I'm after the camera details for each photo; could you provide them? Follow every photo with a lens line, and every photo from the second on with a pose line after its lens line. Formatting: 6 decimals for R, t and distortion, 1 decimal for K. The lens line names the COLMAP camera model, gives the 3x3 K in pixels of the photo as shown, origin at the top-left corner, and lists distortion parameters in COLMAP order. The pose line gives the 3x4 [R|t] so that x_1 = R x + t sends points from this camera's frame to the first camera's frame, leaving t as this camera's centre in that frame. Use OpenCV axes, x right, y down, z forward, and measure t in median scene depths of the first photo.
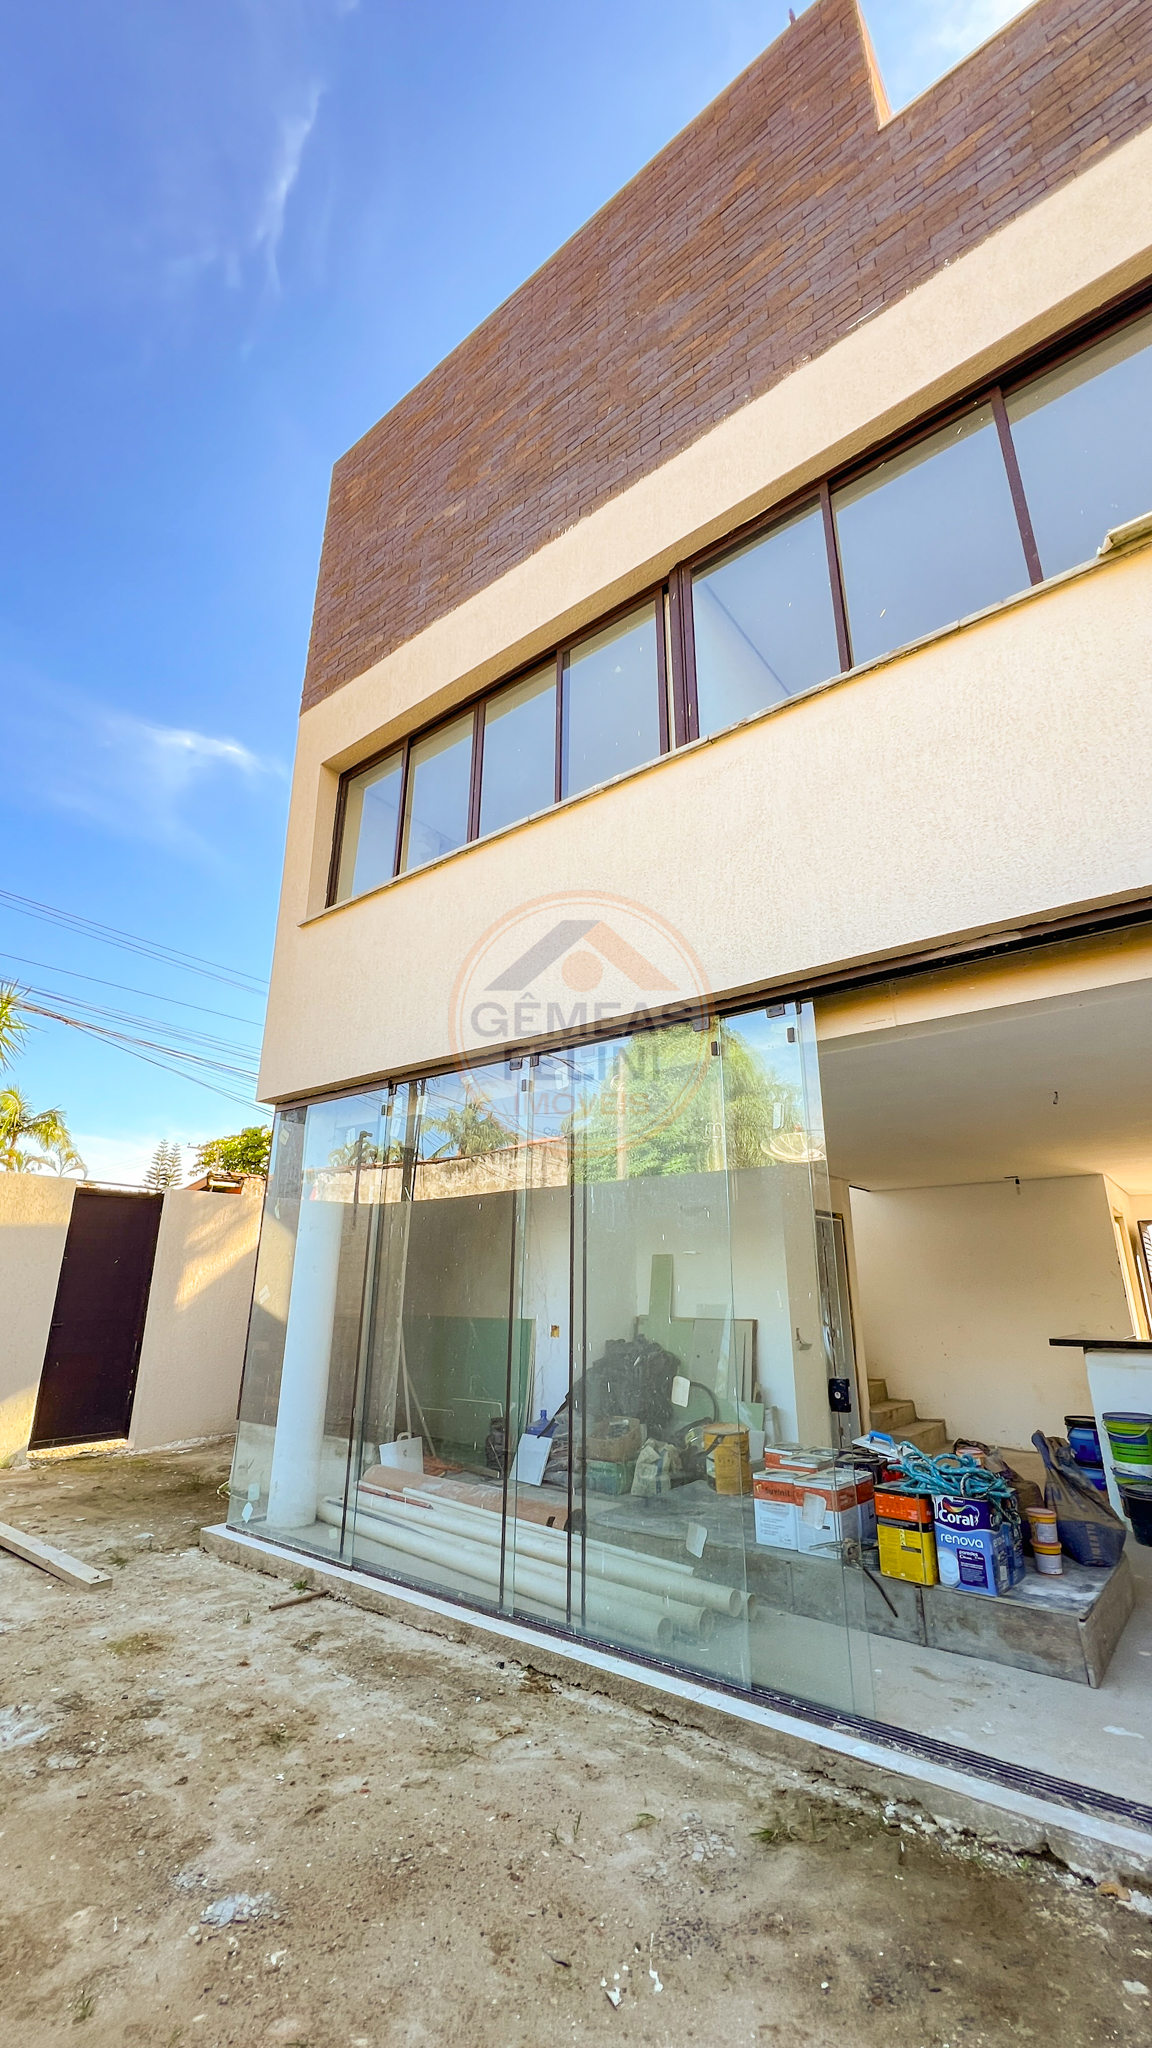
lens RADIAL K [[822.4, 0, 583.5], [0, 822.4, 1021.9], [0, 0, 1]] dist [-0.004111, 0.001890]
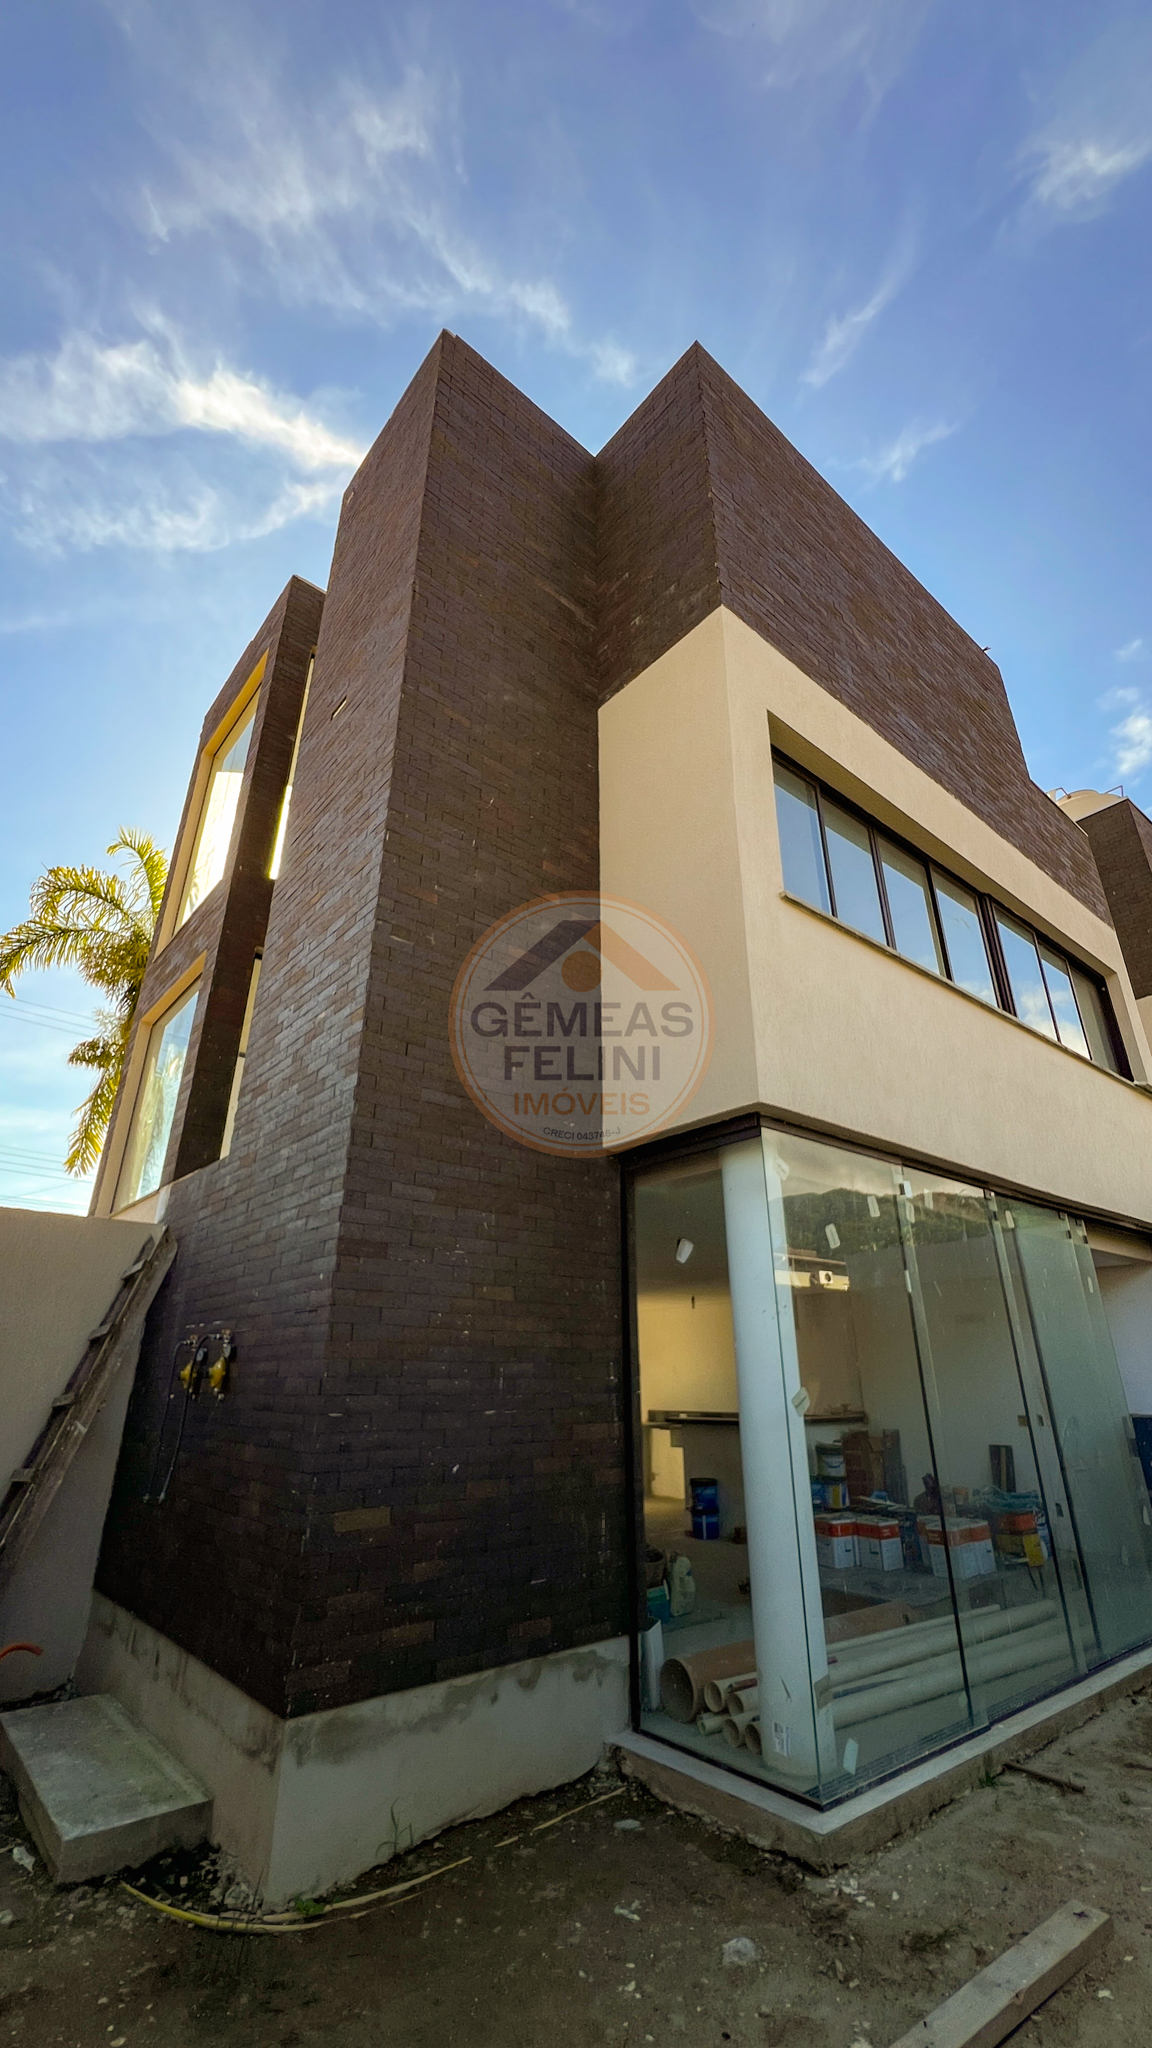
lens RADIAL K [[823.4, 0, 582.1], [0, 823.4, 1022.4], [0, 0, 1]] dist [-0.002115, -0.000079]
pose [[0.209591, 0.387716, 0.897635, -1.654016], [-0.306238, 0.897867, -0.316312, 0.463571], [-0.928596, -0.208594, 0.306918, 1.478767]]
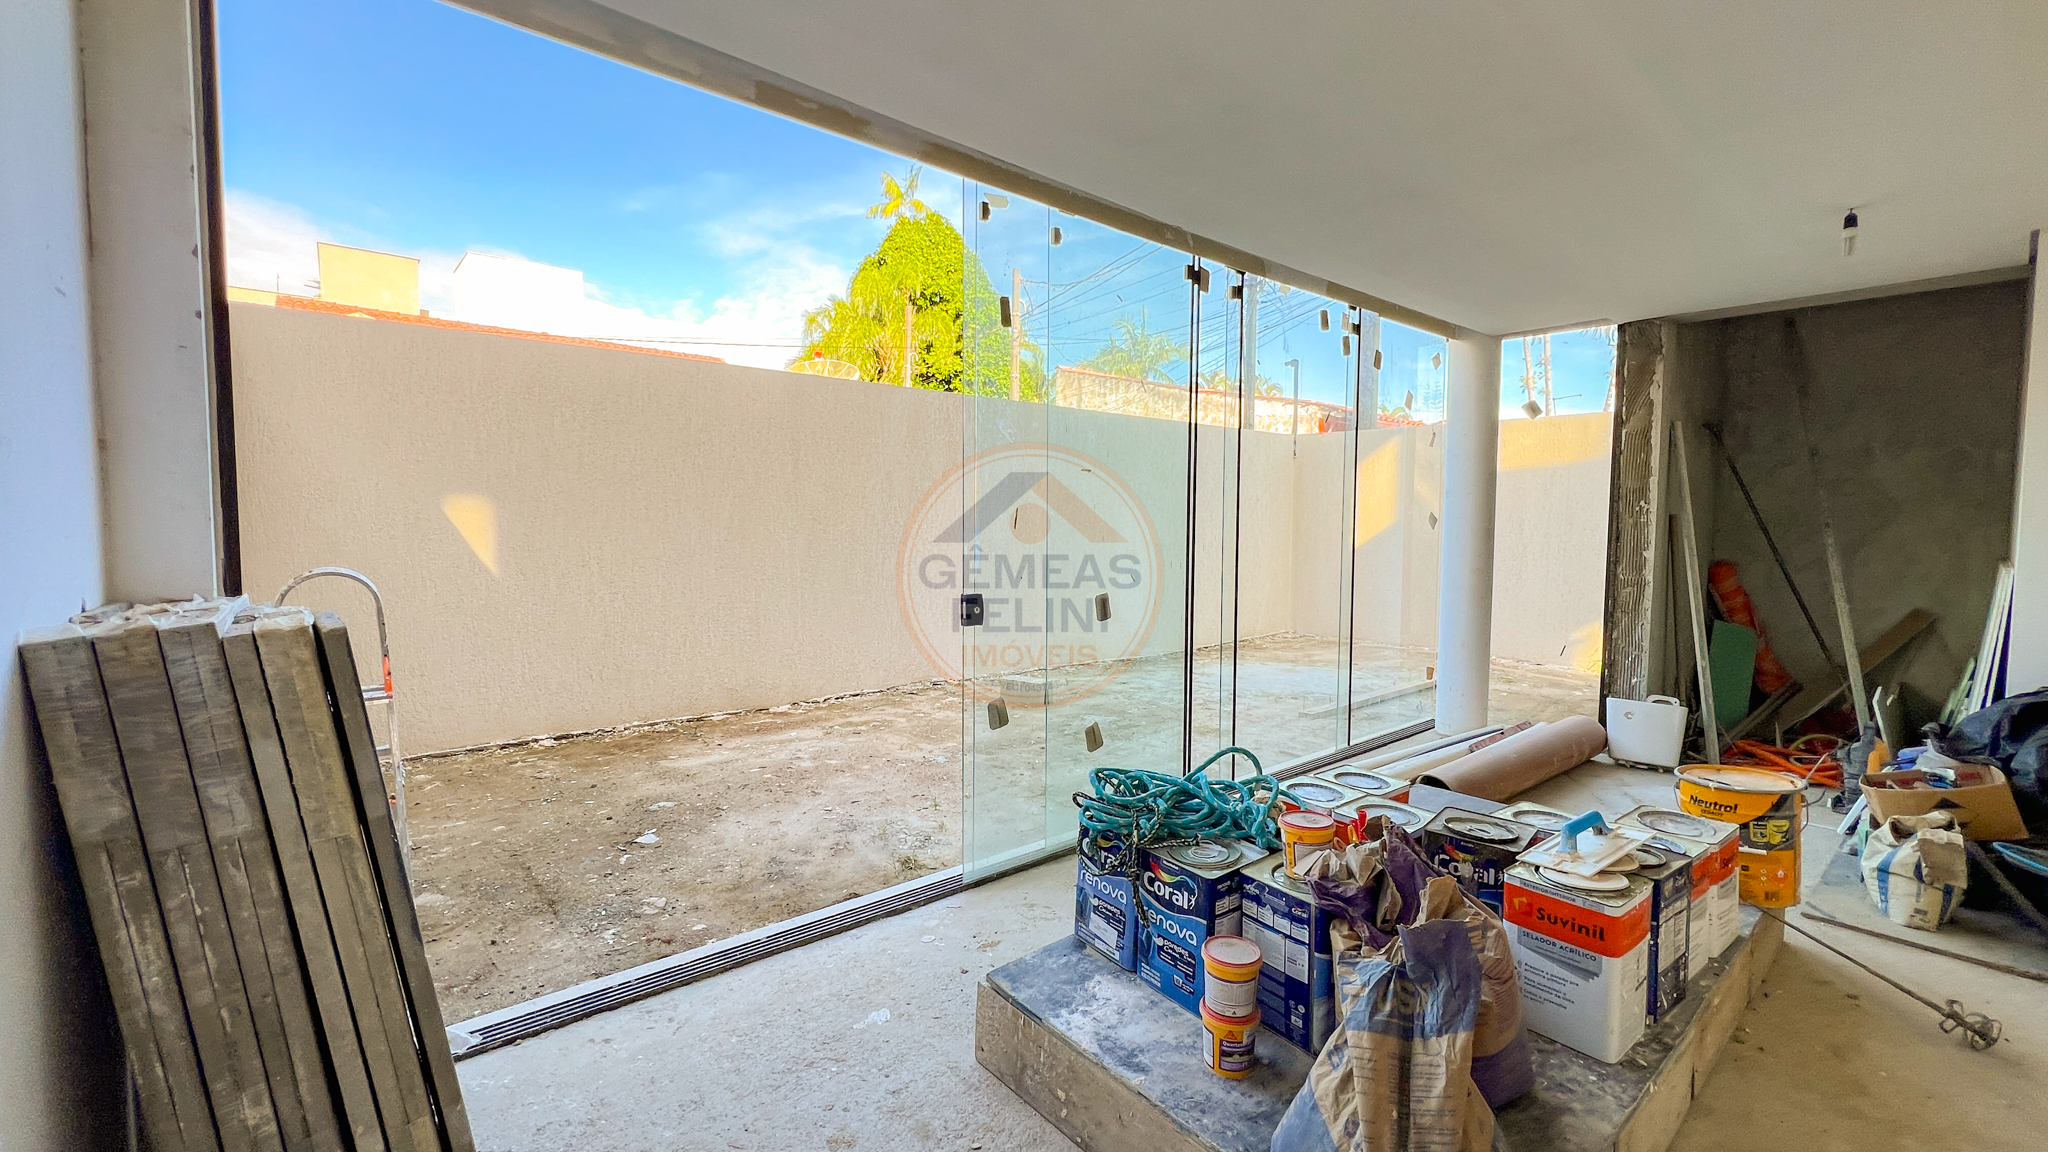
lens RADIAL K [[822.4, 0, 1022.0], [0, 822.4, 568.9], [0, 0, 1]] dist [-0.004111, 0.001890]
pose [[-0.206460, 0.049079, -0.977223, 1.017712], [0.300408, 0.953684, -0.015571, 0.364412], [0.931198, -0.296780, -0.211641, 1.049661]]
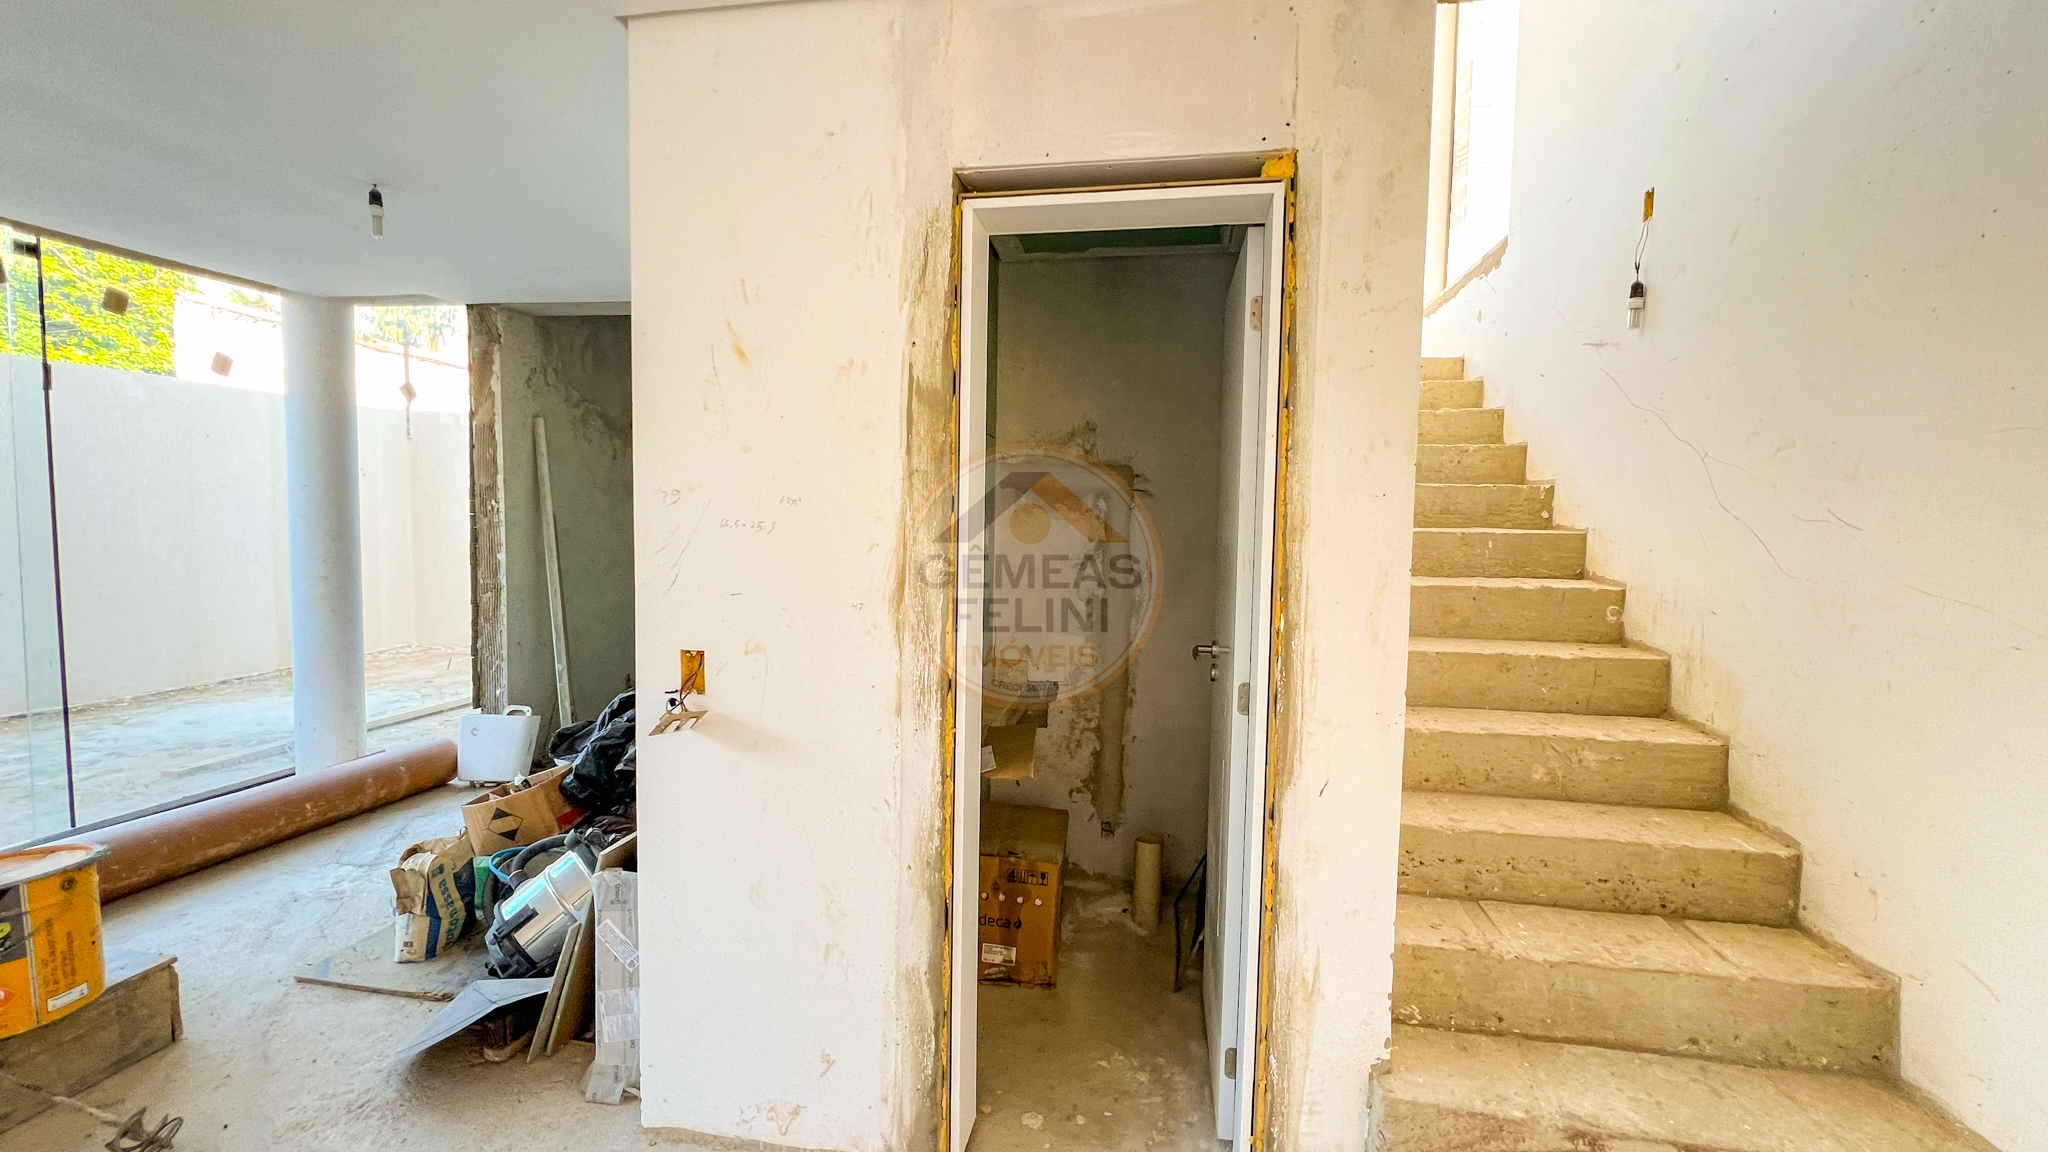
lens RADIAL K [[822.4, 0, 1022.0], [0, 822.4, 568.9], [0, 0, 1]] dist [-0.004111, 0.001890]
pose [[0.473455, 0.055289, -0.879081, 0.984363], [0.262260, 0.943914, 0.200614, 0.582321], [0.840868, -0.325530, 0.432401, 1.778988]]
